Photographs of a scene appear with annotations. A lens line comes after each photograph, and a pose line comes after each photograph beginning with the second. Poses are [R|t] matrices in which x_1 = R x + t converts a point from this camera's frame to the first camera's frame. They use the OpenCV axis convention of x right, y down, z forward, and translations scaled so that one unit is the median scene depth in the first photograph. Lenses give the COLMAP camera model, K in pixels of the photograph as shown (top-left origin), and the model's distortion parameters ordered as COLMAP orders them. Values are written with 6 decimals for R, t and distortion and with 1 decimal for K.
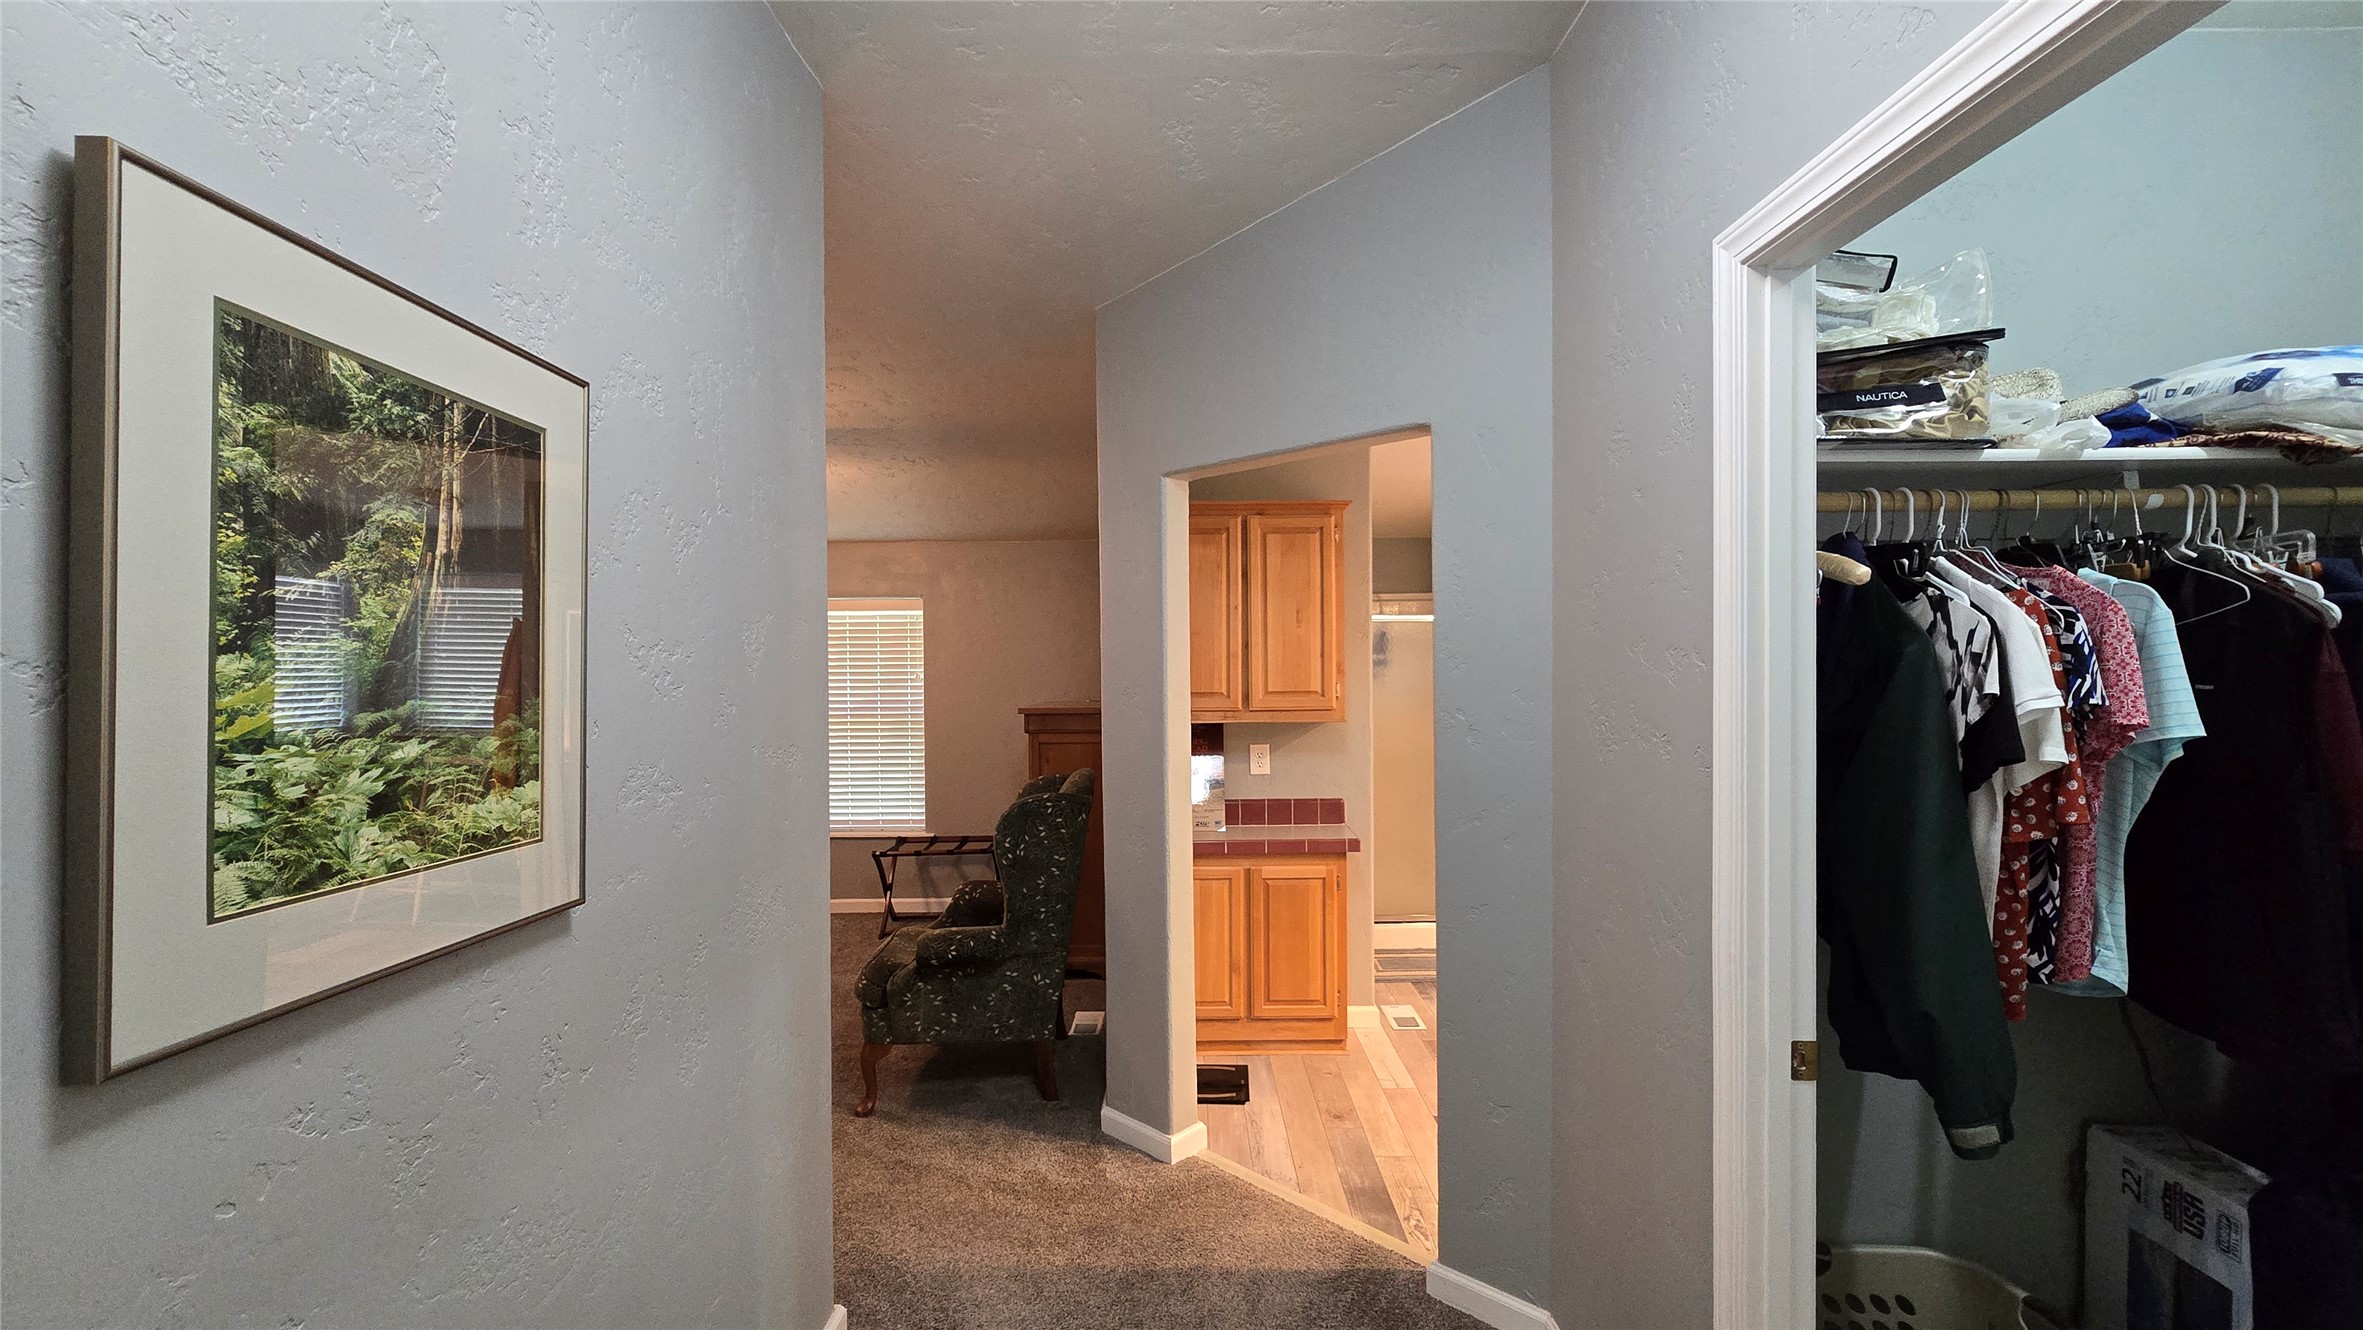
lens RADIAL K [[954.3, 0, 1188.3], [0, 954.3, 678.2], [0, 0, 1]] dist [-0.010211, -0.000034]
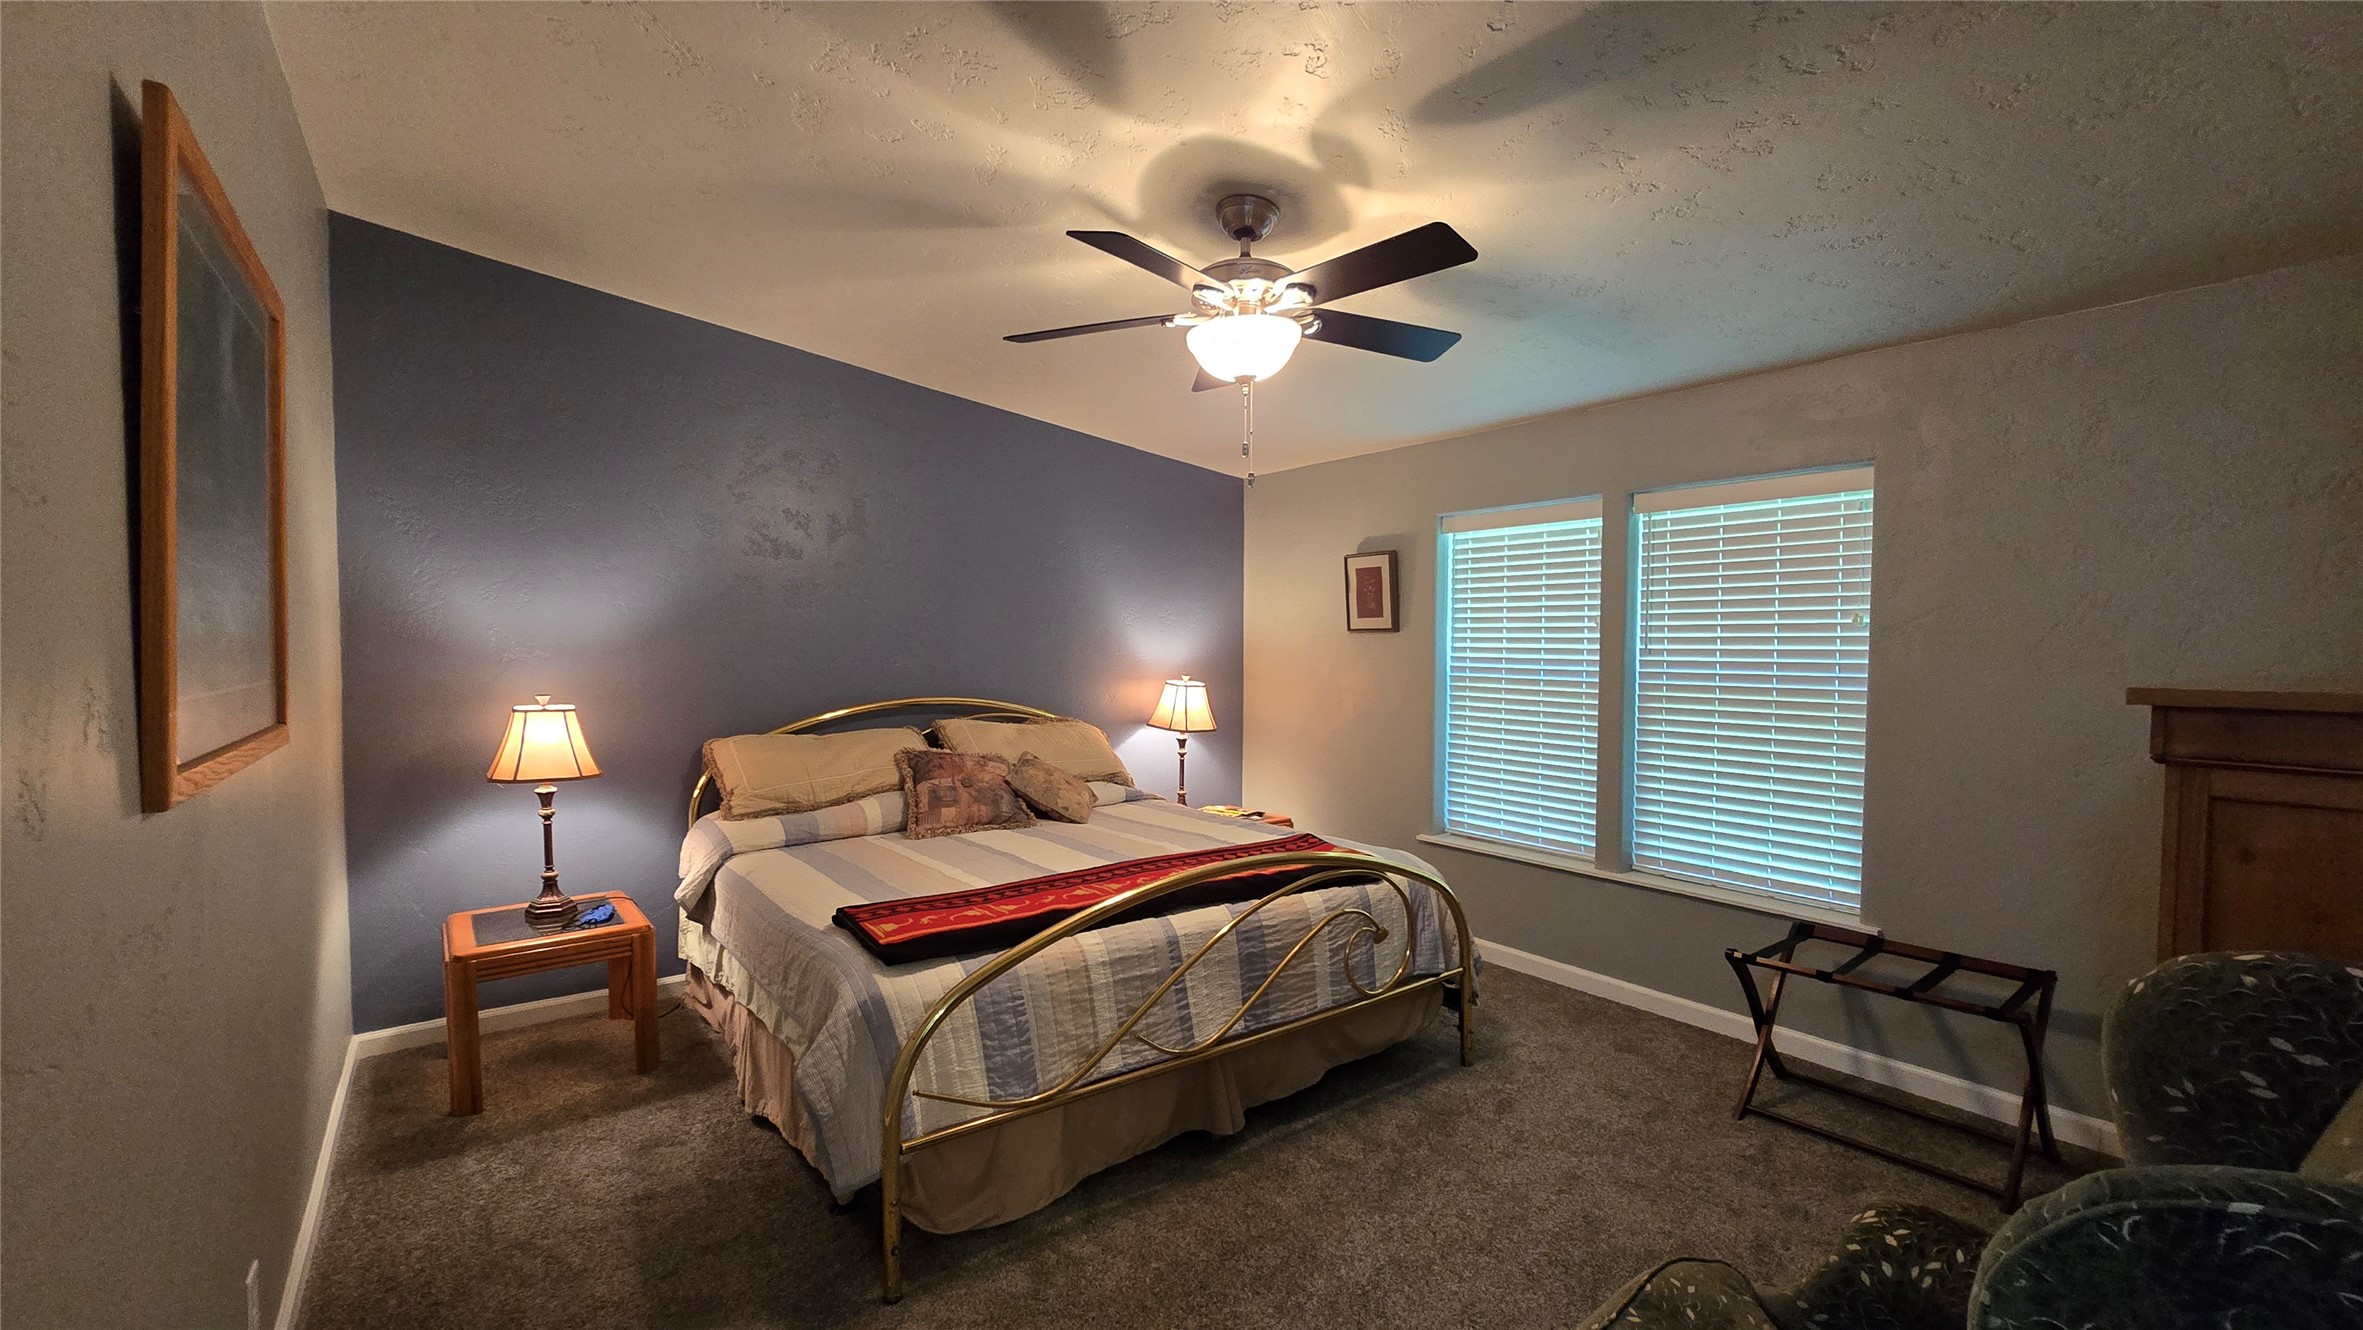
lens RADIAL K [[971.5, 0, 1185.3], [0, 971.5, 680.7], [0, 0, 1]] dist [-0.002794, -0.000158]
pose [[0.592852, 0.042347, -0.804197, -0.080635], [-0.013733, 0.999003, 0.042480, 0.015265], [0.805194, -0.014140, 0.592842, 0.422764]]
